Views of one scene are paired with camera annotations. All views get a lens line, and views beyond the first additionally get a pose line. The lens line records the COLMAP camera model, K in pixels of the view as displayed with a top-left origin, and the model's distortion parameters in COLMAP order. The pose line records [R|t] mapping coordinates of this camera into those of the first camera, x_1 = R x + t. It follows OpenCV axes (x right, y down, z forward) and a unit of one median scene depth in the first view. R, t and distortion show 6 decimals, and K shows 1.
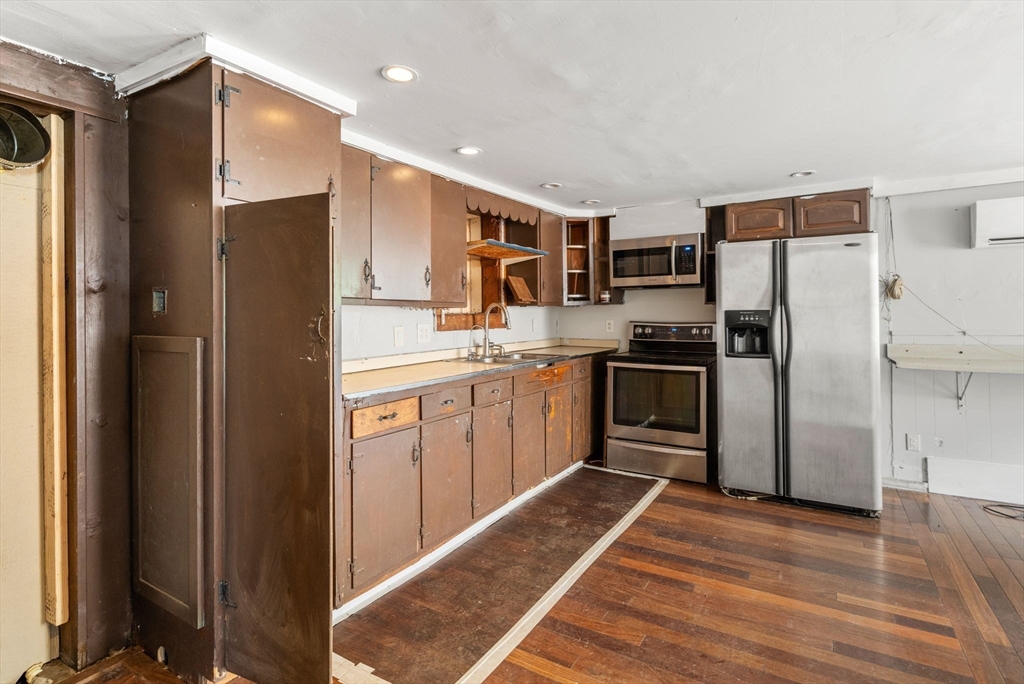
lens RADIAL K [[515.4, 0, 513.5], [0, 515.4, 313.1], [0, 0, 1]] dist [0.000245, 0.000349]
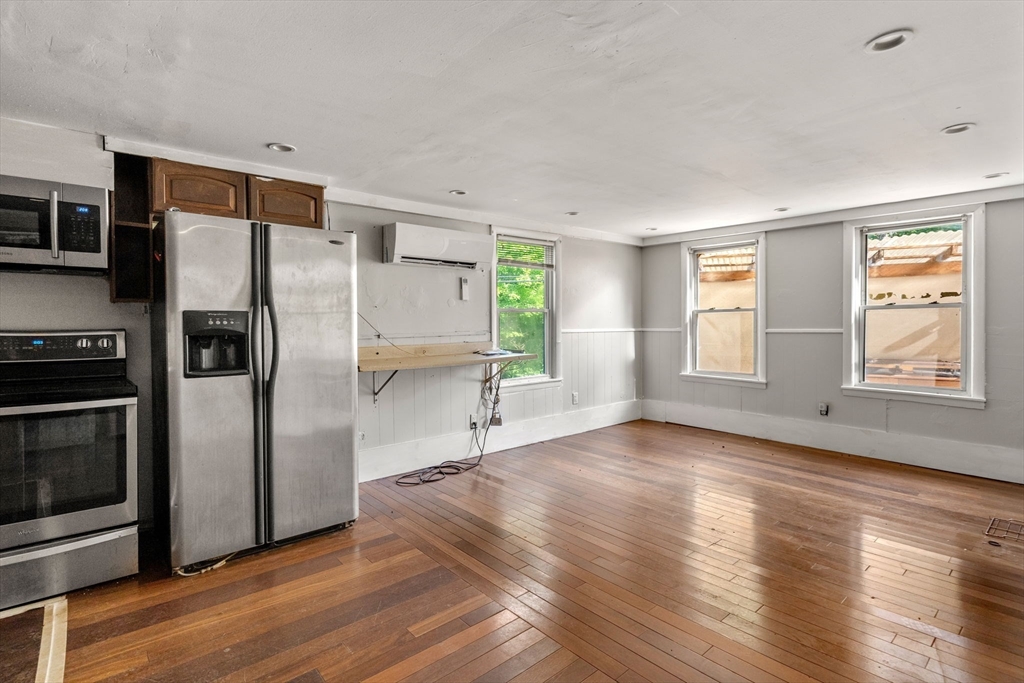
lens RADIAL K [[496.2, 0, 513.9], [0, 496.2, 333.7], [0, 0, 1]] dist [0.001082, 0.000055]
pose [[0.309853, -0.015408, 0.950660, -0.081371], [-0.005535, 0.999823, 0.018009, 0.011351], [-0.950768, -0.010842, 0.309713, 0.377221]]
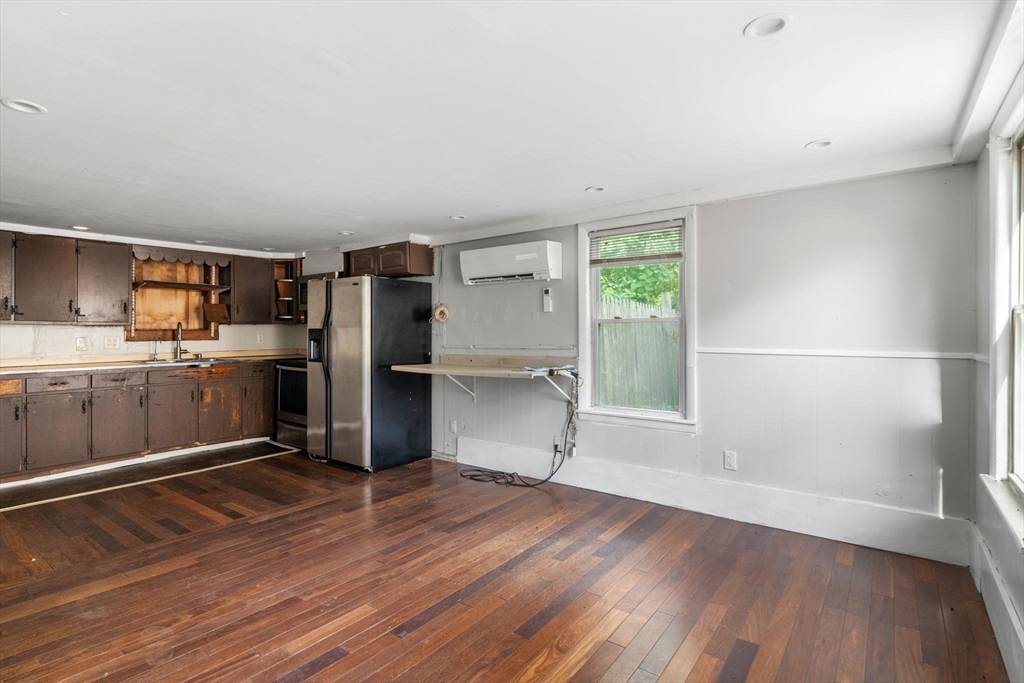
lens RADIAL K [[510.3, 0, 502.5], [0, 510.3, 329.1], [0, 0, 1]] dist [0.001497, 0.000150]
pose [[0.993478, 0.007808, -0.113757, 1.100378], [-0.007875, 0.999969, -0.000137, -0.007997], [0.113753, 0.001032, 0.993509, -0.337288]]
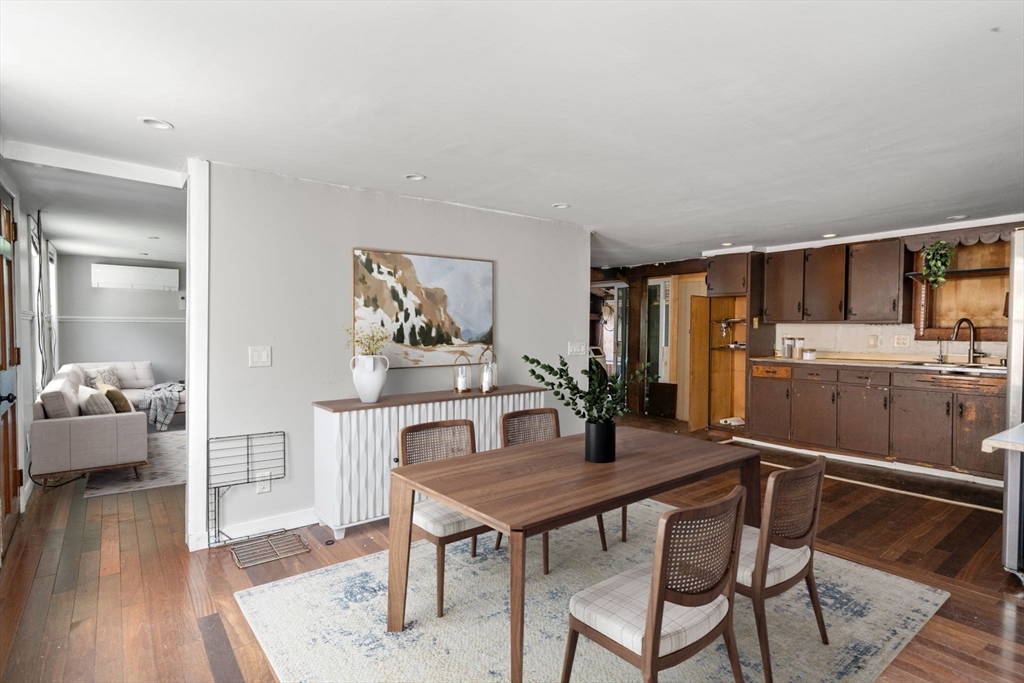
lens RADIAL K [[510.3, 0, 502.5], [0, 510.3, 329.1], [0, 0, 1]] dist [0.001497, 0.000150]
pose [[-0.369973, 0.009257, -0.928996, 1.554046], [0.005952, 0.999953, 0.007594, -0.011072], [0.929023, -0.002720, -0.370011, 0.480440]]
